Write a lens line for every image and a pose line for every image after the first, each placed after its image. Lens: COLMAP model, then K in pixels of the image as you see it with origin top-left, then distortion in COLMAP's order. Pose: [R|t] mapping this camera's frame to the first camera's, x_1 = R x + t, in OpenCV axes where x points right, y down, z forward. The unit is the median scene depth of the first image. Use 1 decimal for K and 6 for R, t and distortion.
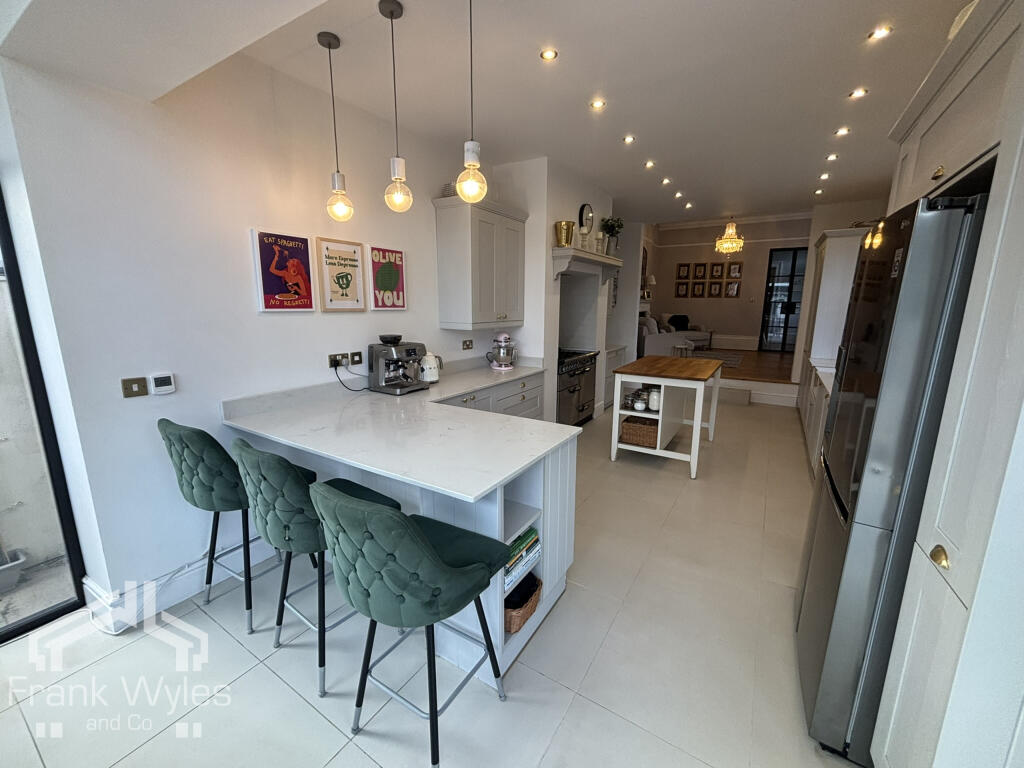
lens RADIAL K [[414.2, 0, 515.6], [0, 414.2, 383.0], [0, 0, 1]] dist [-0.003350, 0.000067]
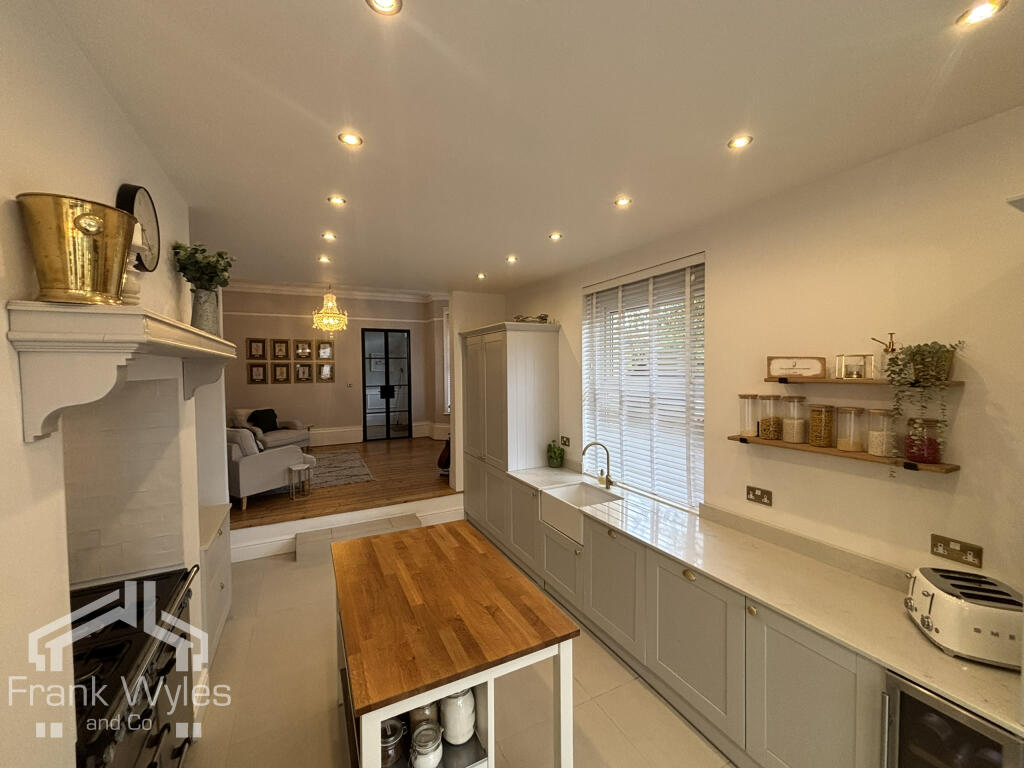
lens RADIAL K [[414.2, 0, 509.7], [0, 414.2, 382.2], [0, 0, 1]] dist [-0.003350, 0.000067]
pose [[0.524574, -0.042844, 0.850286, 0.045235], [0.181143, 0.981482, -0.062299, -0.230943], [-0.831871, 0.186704, 0.522620, 0.696115]]
